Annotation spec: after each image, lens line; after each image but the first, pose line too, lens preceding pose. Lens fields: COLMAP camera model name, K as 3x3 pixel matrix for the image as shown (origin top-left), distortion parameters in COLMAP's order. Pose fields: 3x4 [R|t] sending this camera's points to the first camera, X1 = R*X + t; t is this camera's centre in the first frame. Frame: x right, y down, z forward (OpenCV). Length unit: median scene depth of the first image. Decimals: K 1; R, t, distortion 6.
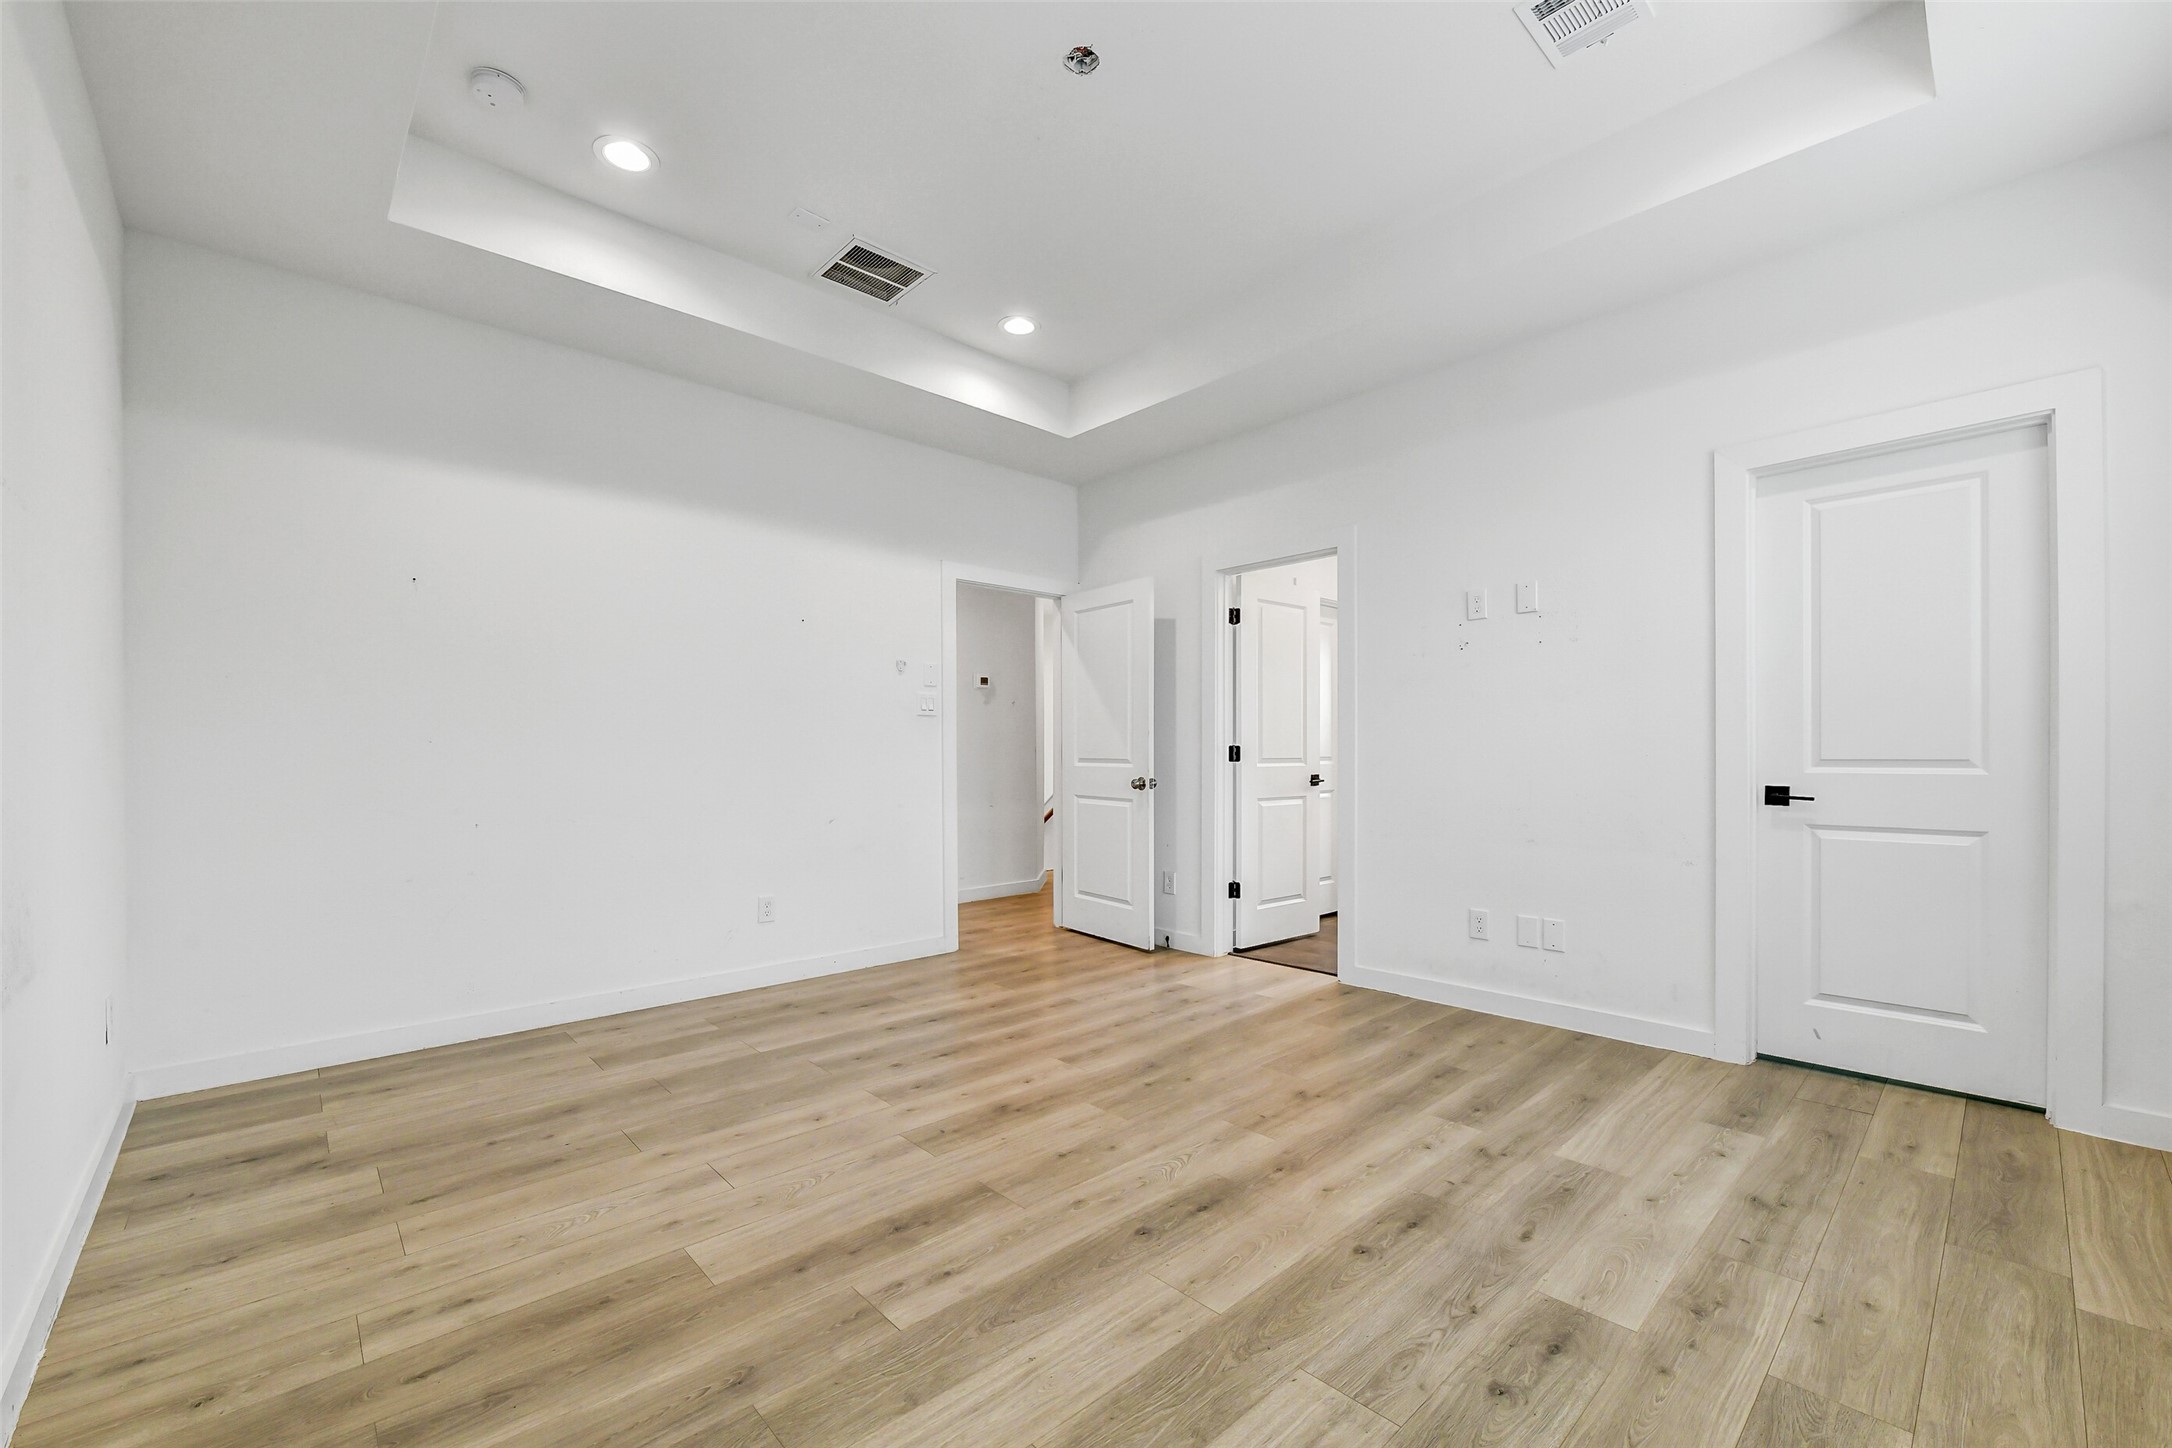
lens RADIAL K [[868.7, 0, 1090.2], [0, 868.7, 730.3], [0, 0, 1]] dist [-0.011017, -0.000493]
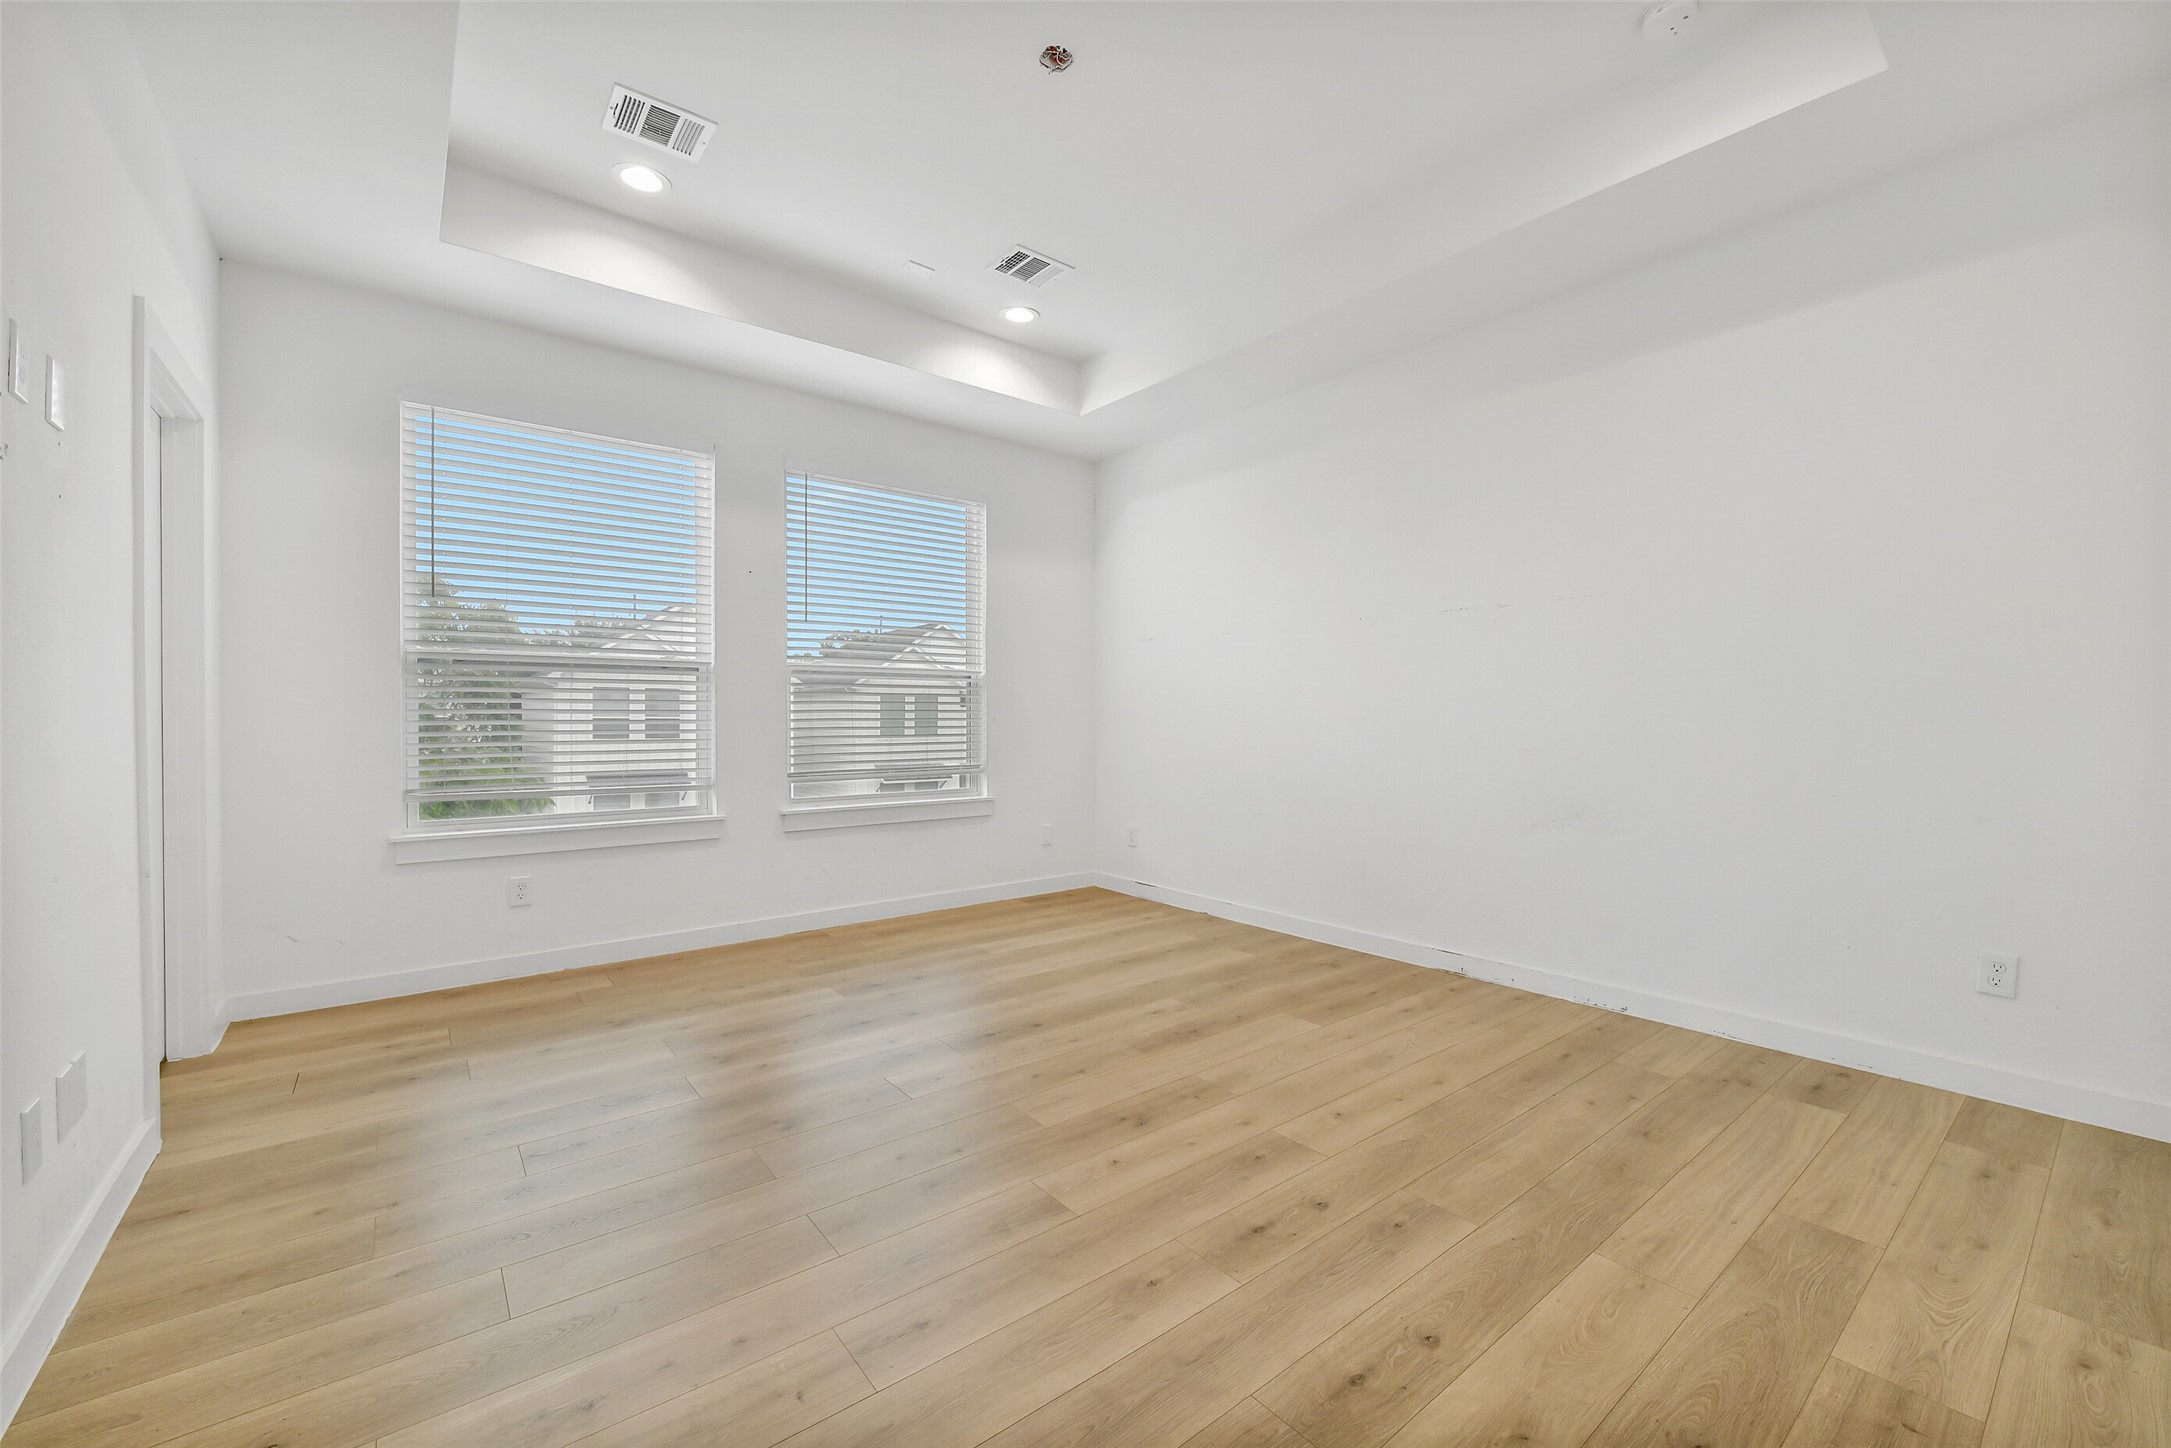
lens RADIAL K [[868.3, 0, 1089.7], [0, 868.3, 730.3], [0, 0, 1]] dist [-0.011017, -0.000493]
pose [[-0.996535, 0.002890, 0.083125, -0.140027], [0.001666, 0.999889, -0.014798, 0.056594], [-0.083158, -0.014608, -0.996429, 2.149439]]
